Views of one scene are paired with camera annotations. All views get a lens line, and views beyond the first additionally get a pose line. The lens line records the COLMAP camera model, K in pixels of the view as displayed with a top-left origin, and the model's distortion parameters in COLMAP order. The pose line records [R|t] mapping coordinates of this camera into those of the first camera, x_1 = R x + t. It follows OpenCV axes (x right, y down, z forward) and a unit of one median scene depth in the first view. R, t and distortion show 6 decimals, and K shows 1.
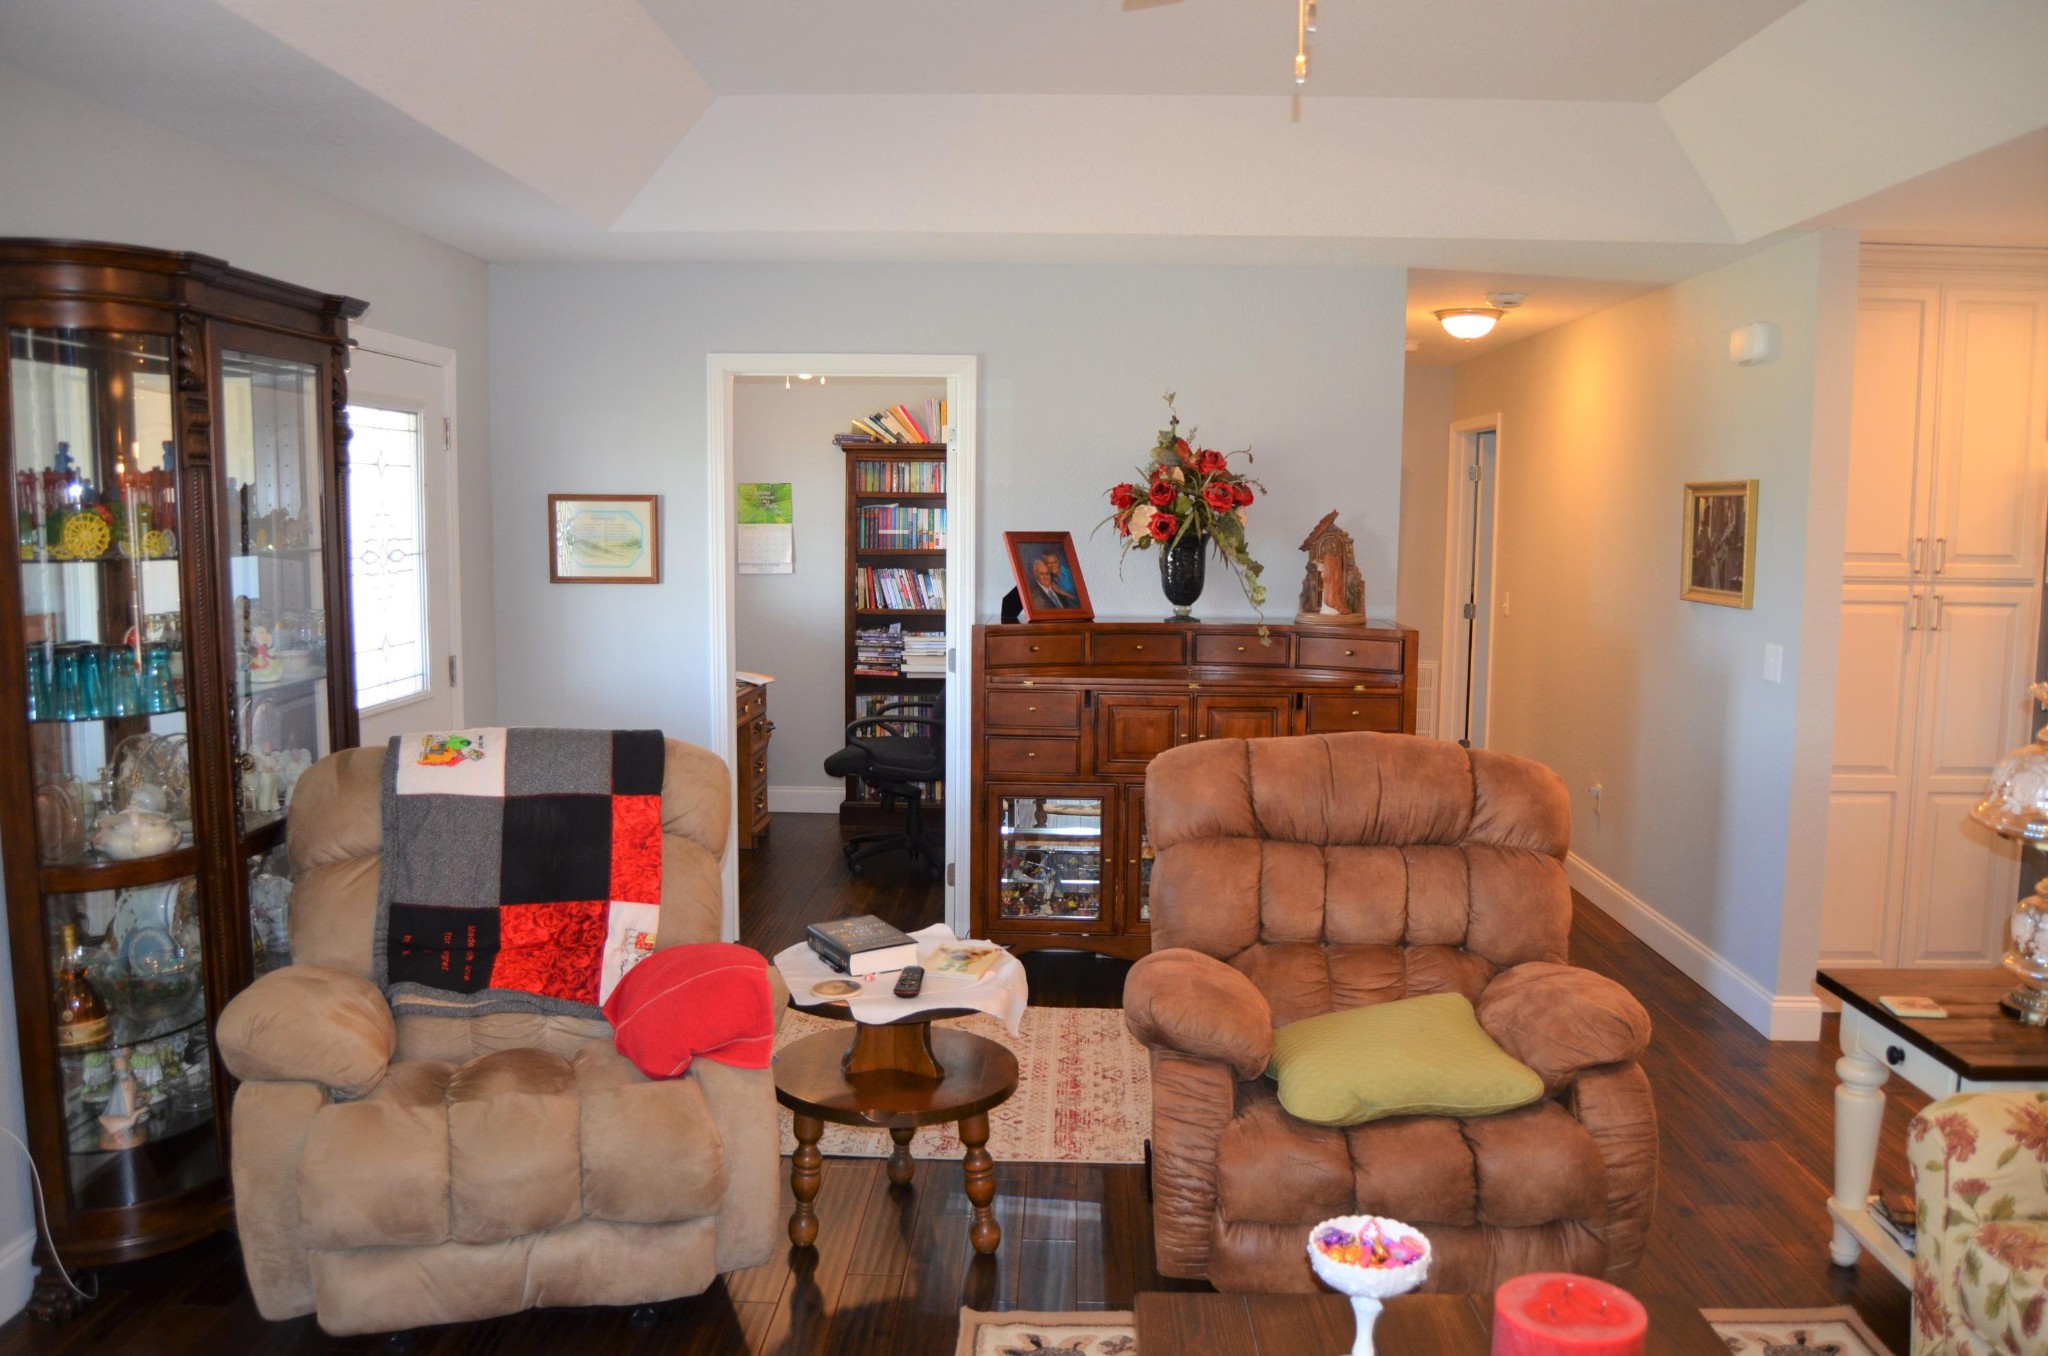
lens RADIAL K [[1691.5, 0, 1024.0], [0, 1691.5, 678.0], [0, 0, 1]] dist [-0.086242, 0.006045]
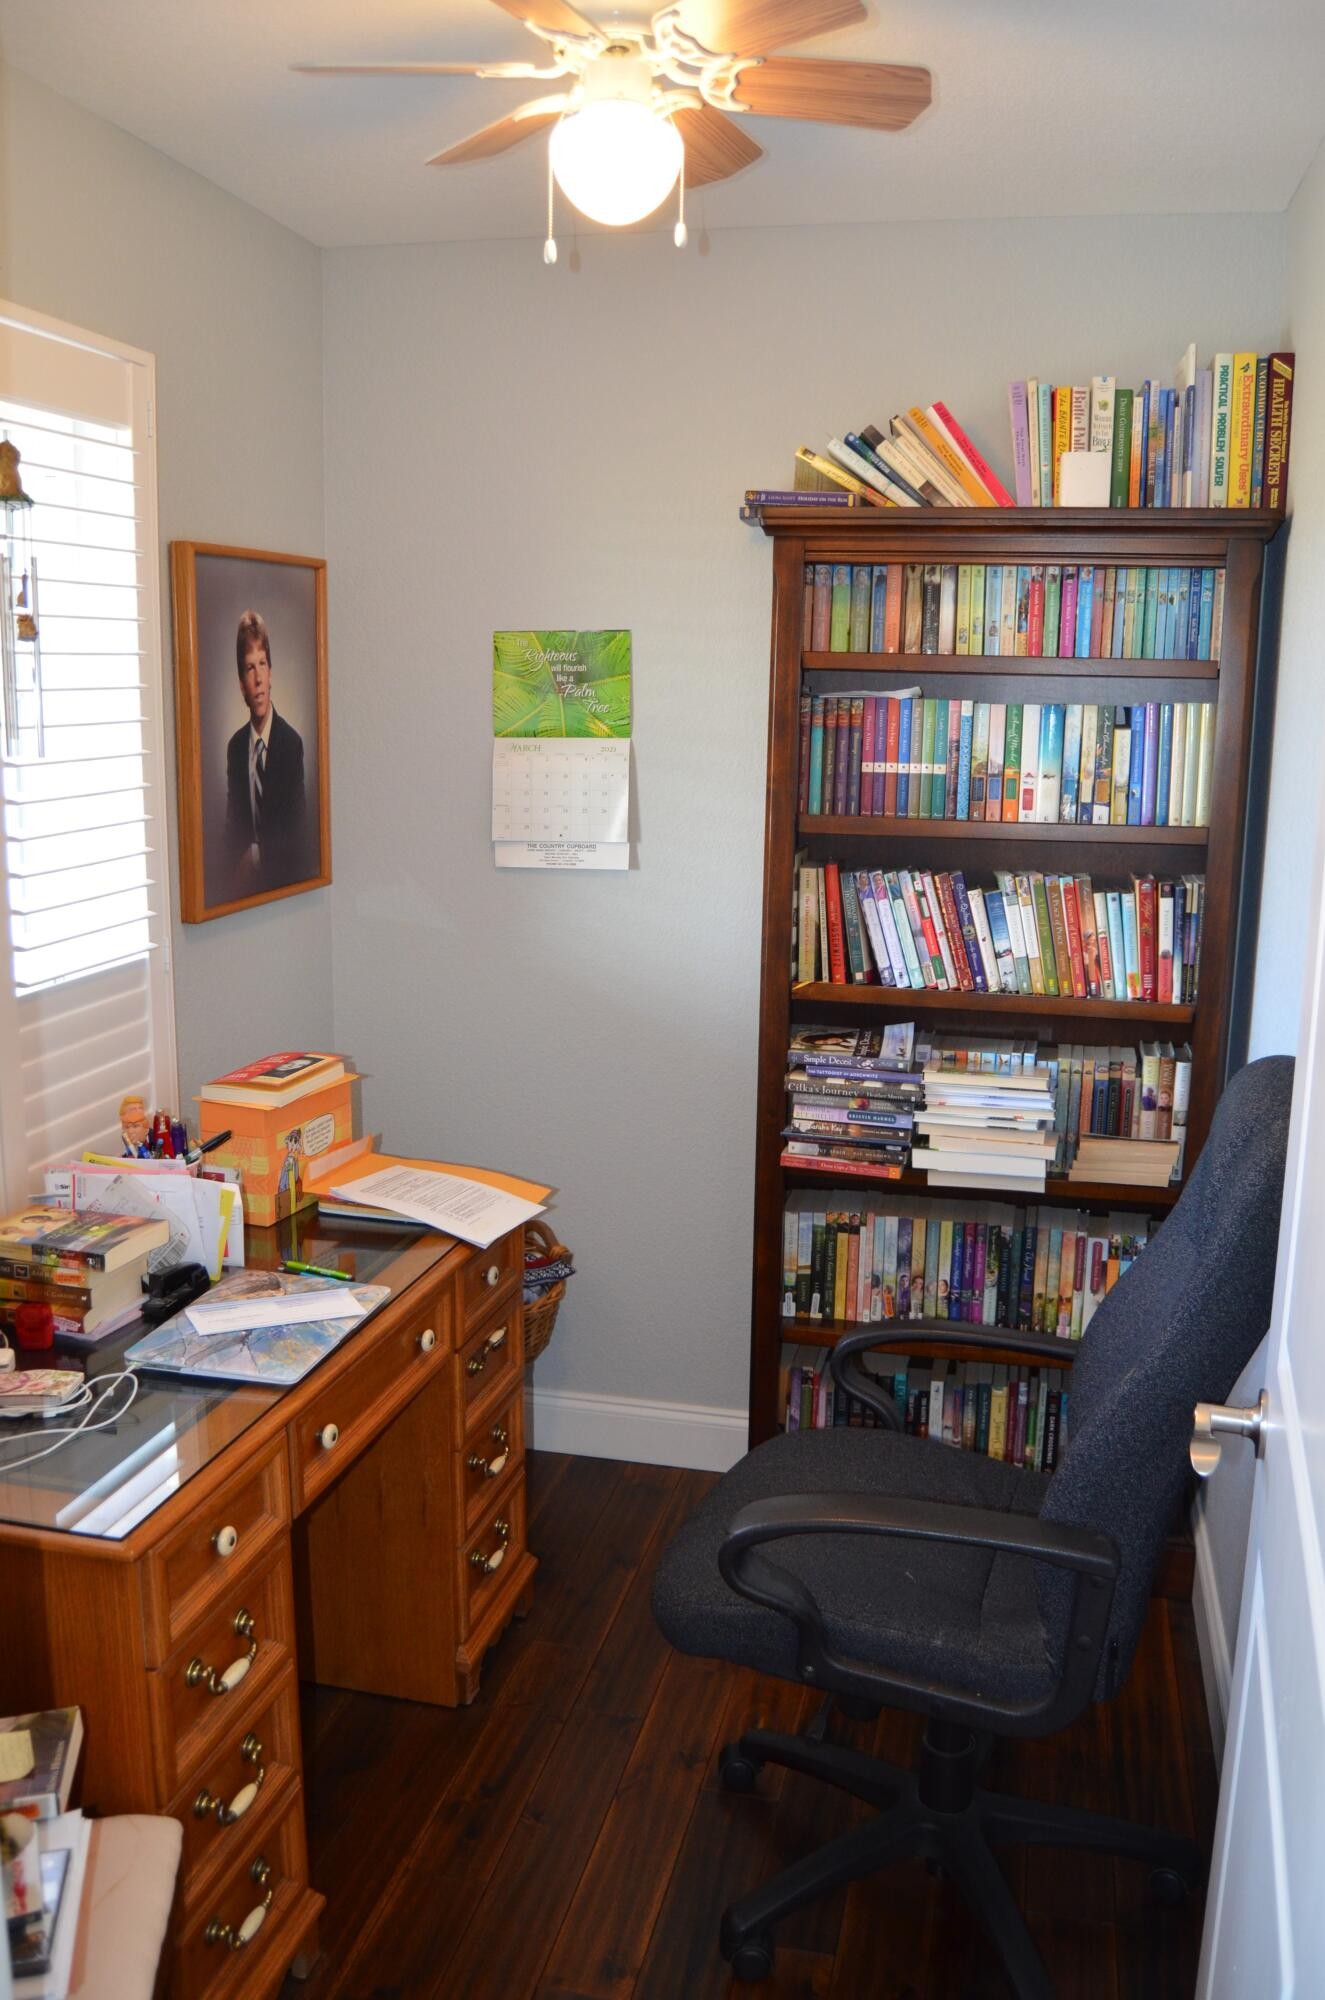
lens RADIAL K [[1651.8, 0, 662.5], [0, 1651.8, 1000.0], [0, 0, 1]] dist [-0.086242, 0.006045]
pose [[0.980503, 0.041725, -0.192025, -0.058549], [-0.026043, 0.996169, 0.083477, -0.065511], [0.194772, -0.076848, 0.977833, 0.649491]]
